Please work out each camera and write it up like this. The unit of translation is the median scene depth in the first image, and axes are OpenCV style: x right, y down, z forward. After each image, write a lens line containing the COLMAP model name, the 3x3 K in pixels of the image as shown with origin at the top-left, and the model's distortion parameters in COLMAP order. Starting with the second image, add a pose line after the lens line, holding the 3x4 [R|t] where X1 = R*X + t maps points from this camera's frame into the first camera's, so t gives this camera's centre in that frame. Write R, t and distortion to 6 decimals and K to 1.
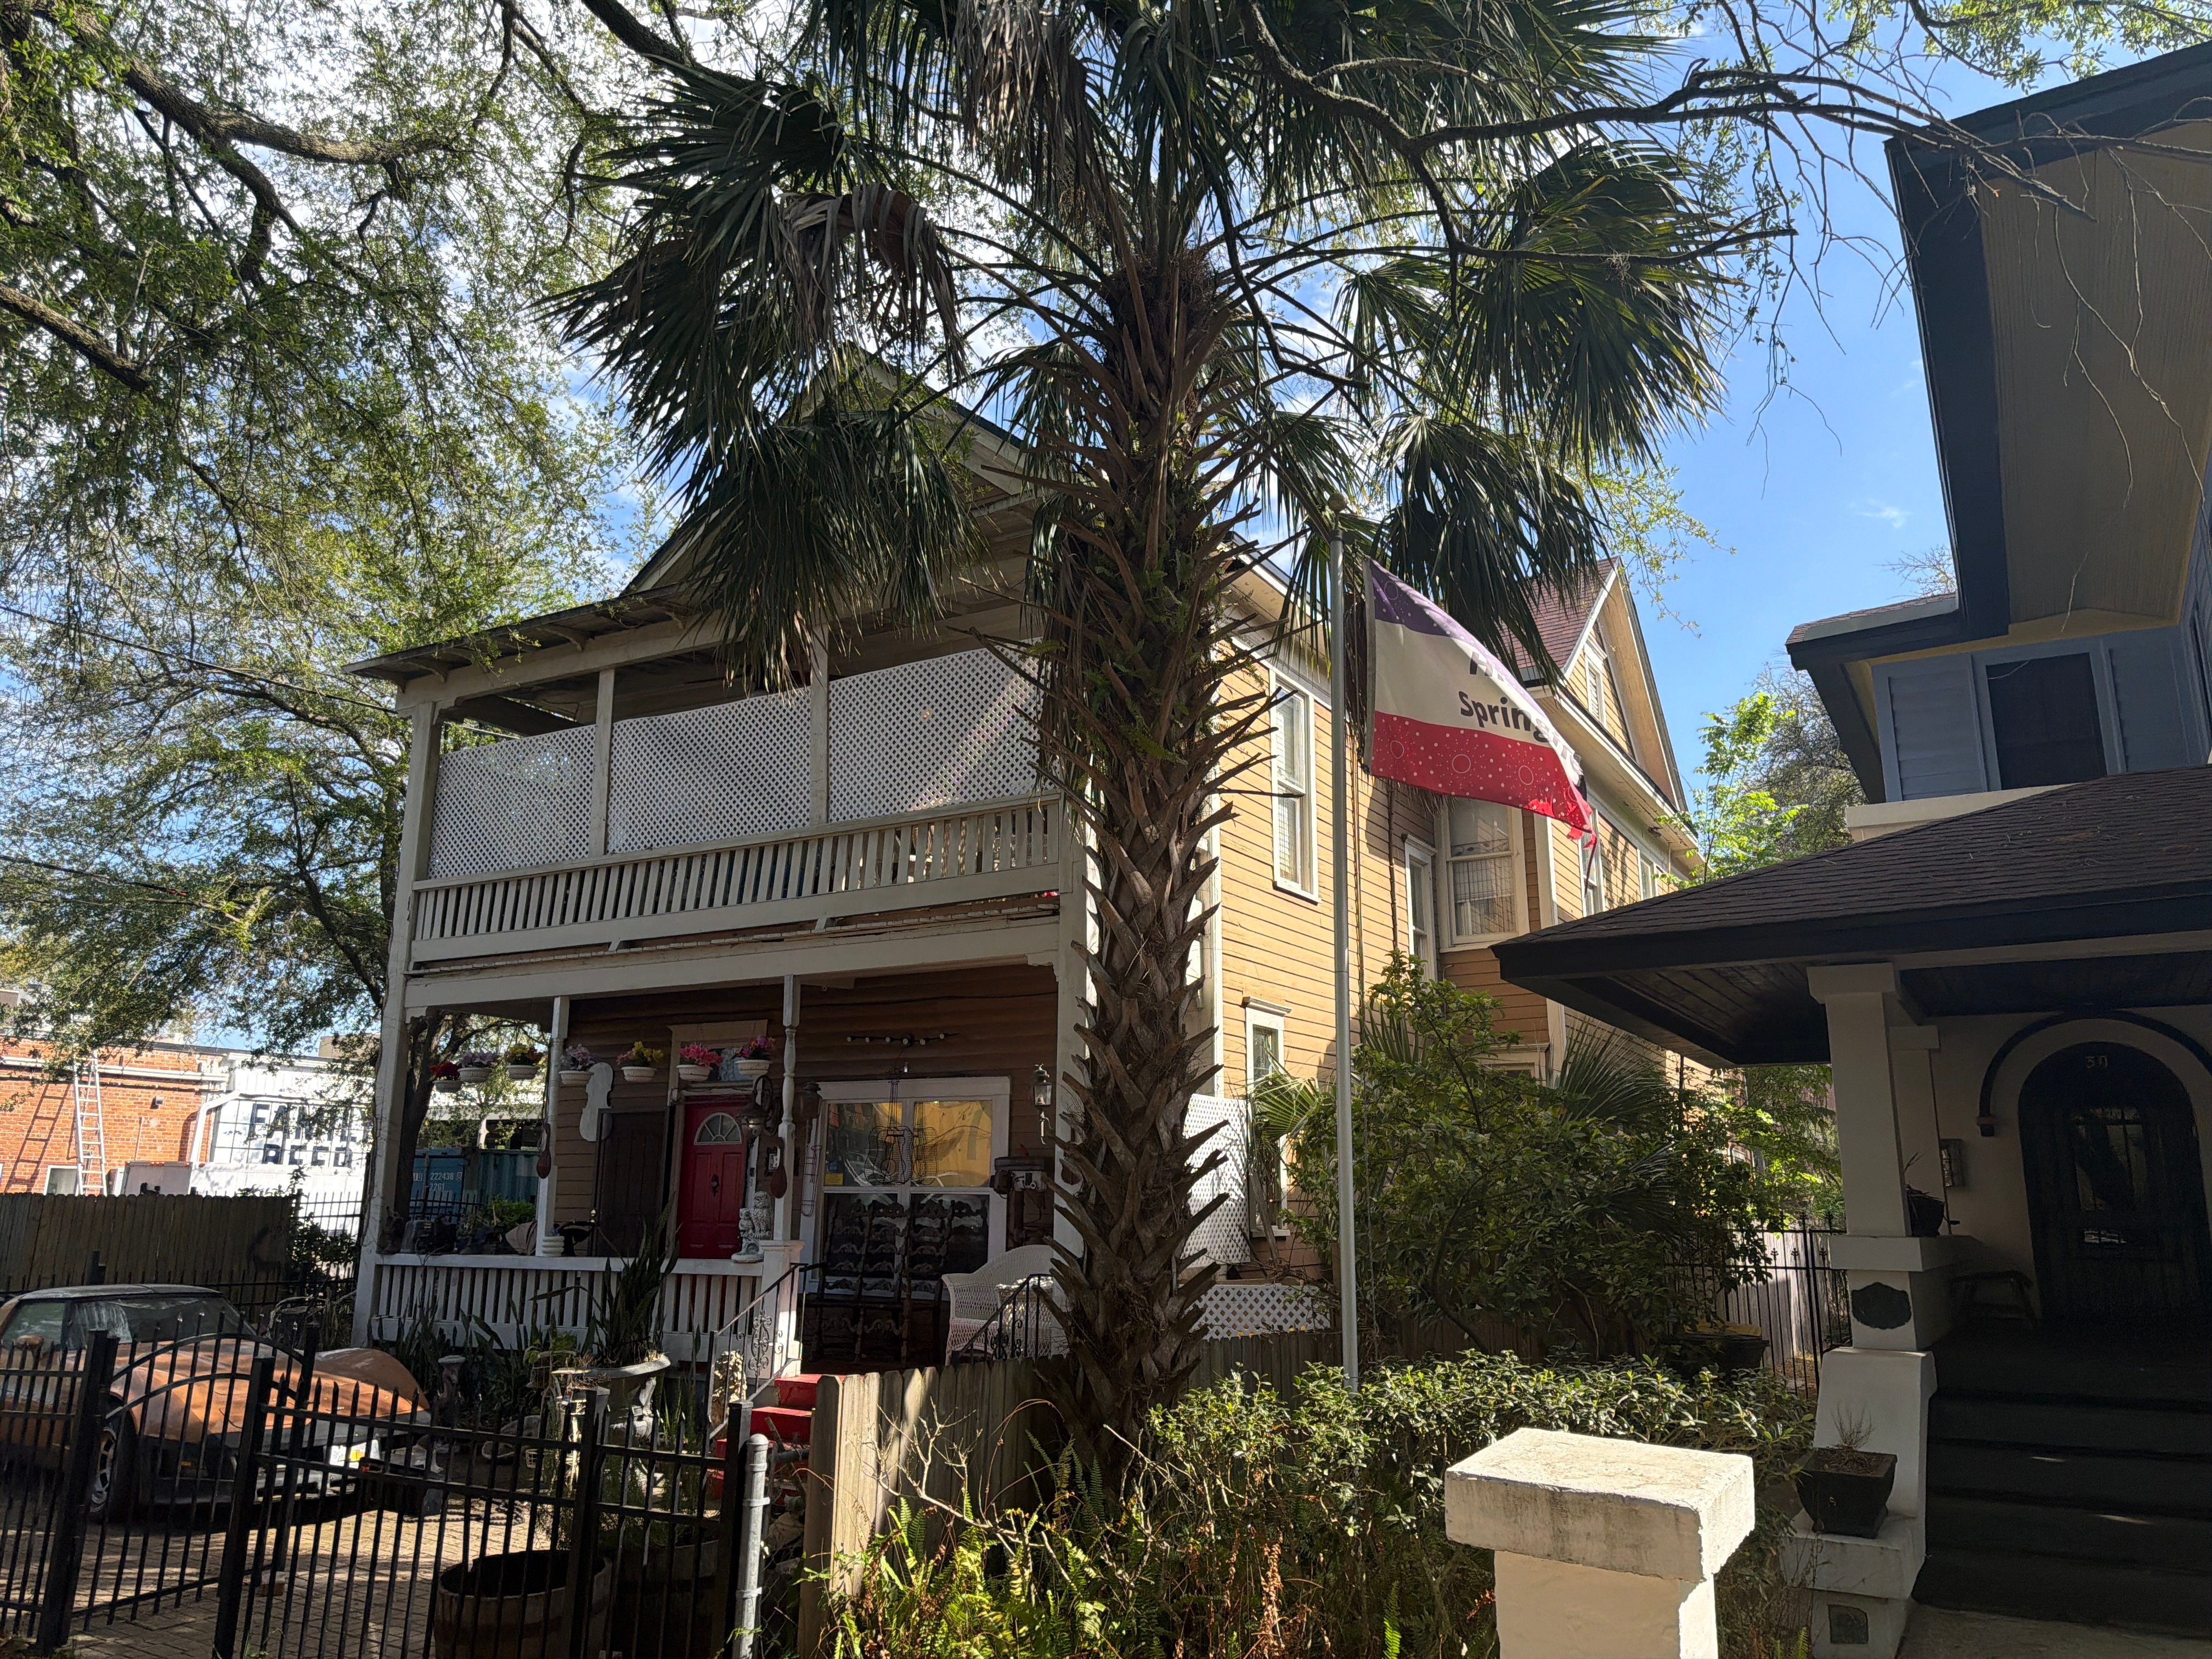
lens RADIAL K [[1592.9, 0, 1106.0], [0, 1592.9, 829.5], [0, 0, 1]] dist [0.001889, -0.005569]
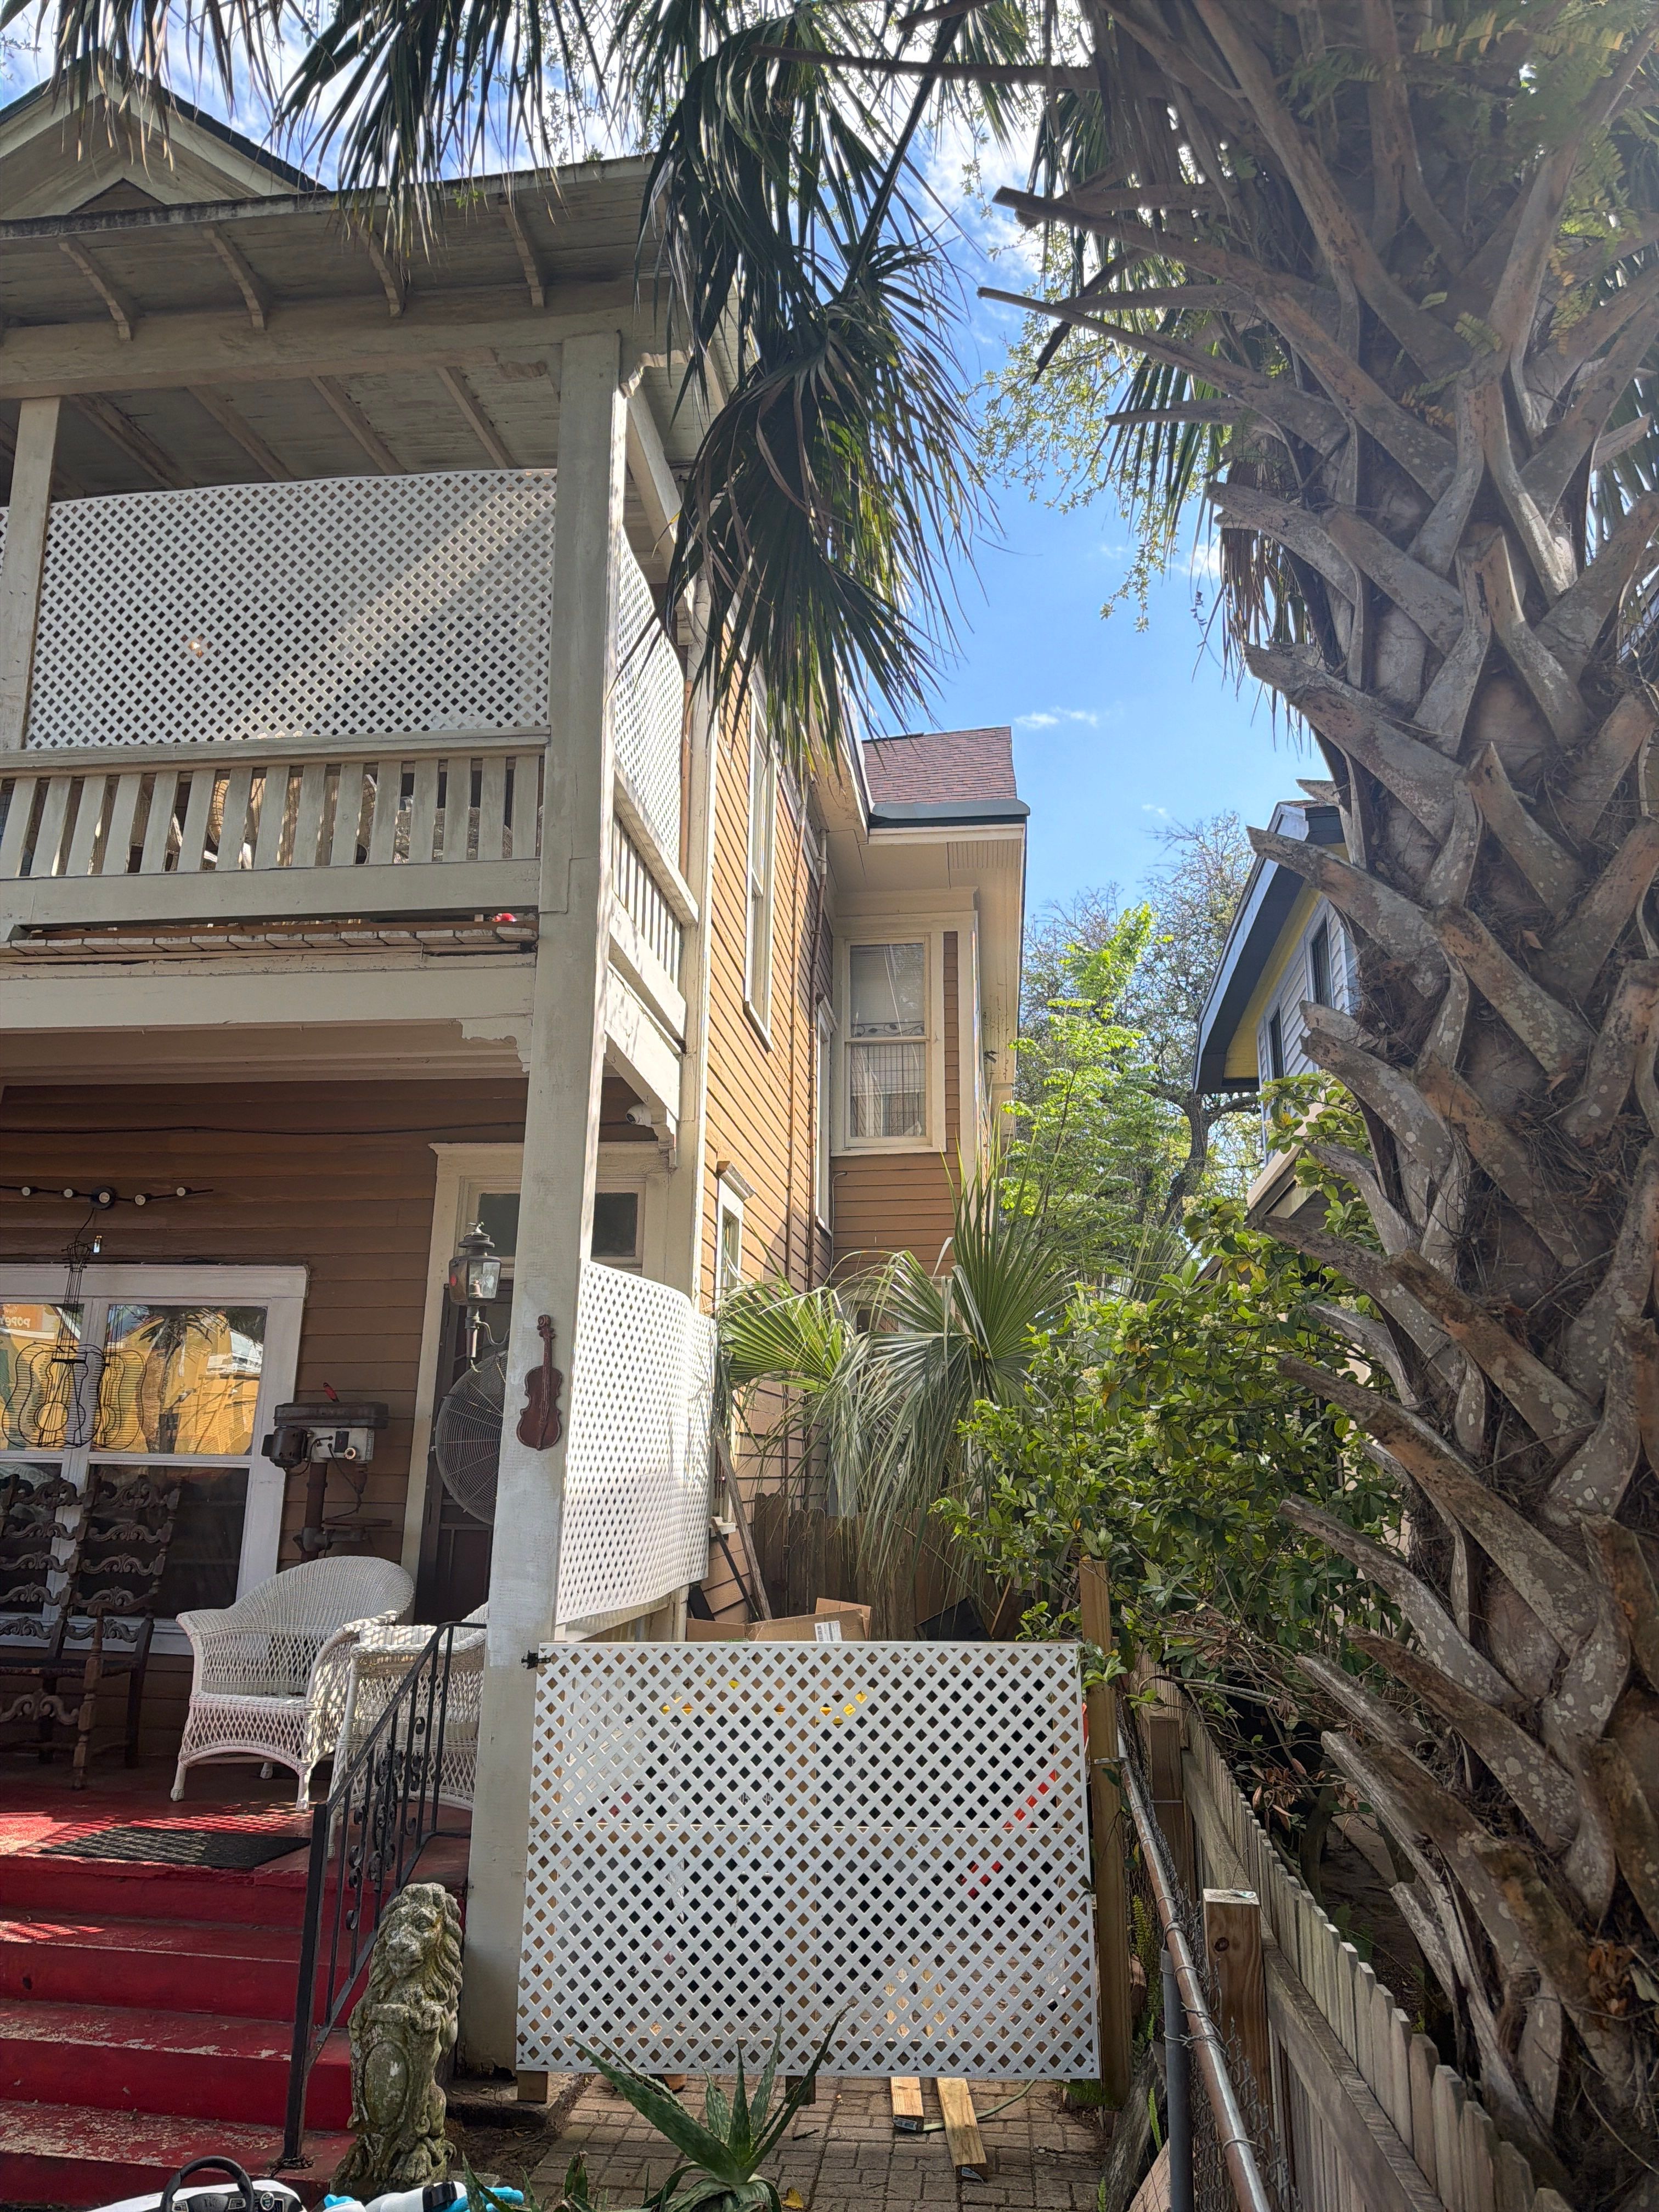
lens RADIAL K [[1592.9, 0, 830.3], [0, 1592.9, 1112.2], [0, 0, 1]] dist [0.001889, -0.005569]
pose [[0.917789, 0.099849, 0.384309, -0.148066], [-0.100389, 0.994772, -0.018712, 0.117473], [-0.384168, -0.021407, 0.923015, 0.502974]]
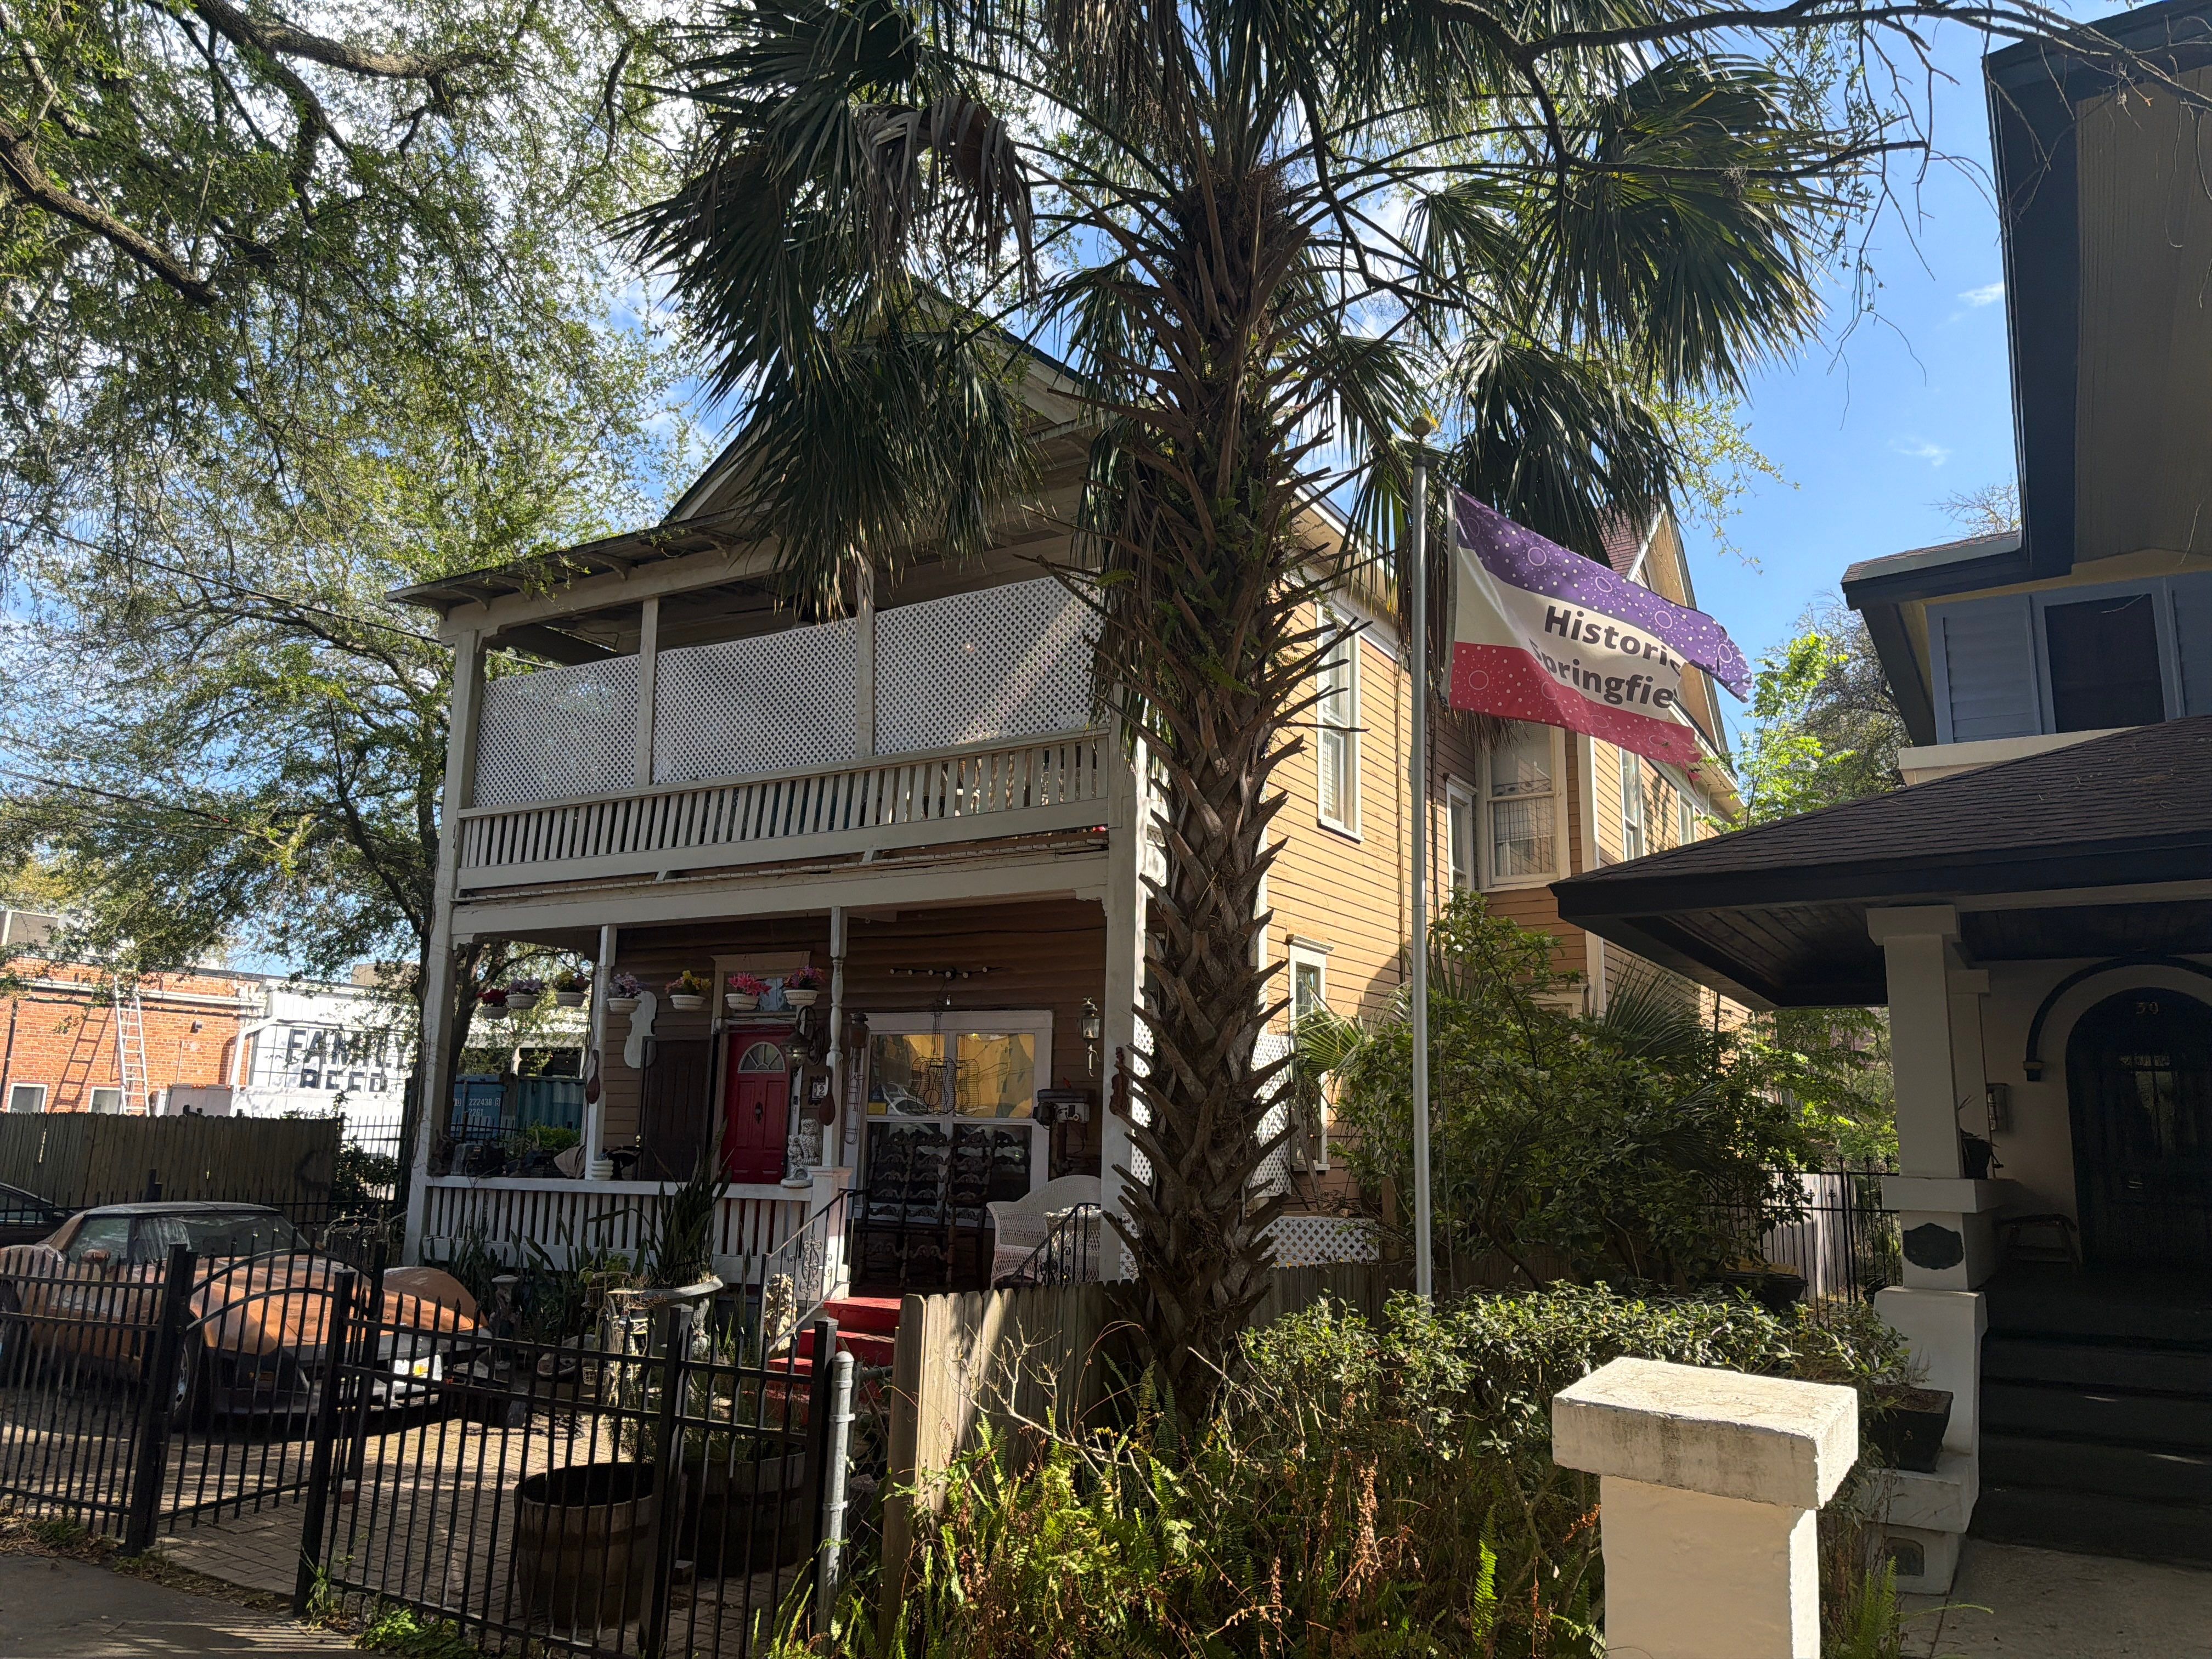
lens RADIAL K [[1593.5, 0, 1109.9], [0, 1593.5, 842.1], [0, 0, 1]] dist [0.006040, -0.009902]
pose [[0.999832, 0.010563, -0.015012, -0.013671], [-0.009840, 0.998824, 0.047479, 0.002078], [0.015496, -0.047323, 0.998759, 0.002055]]
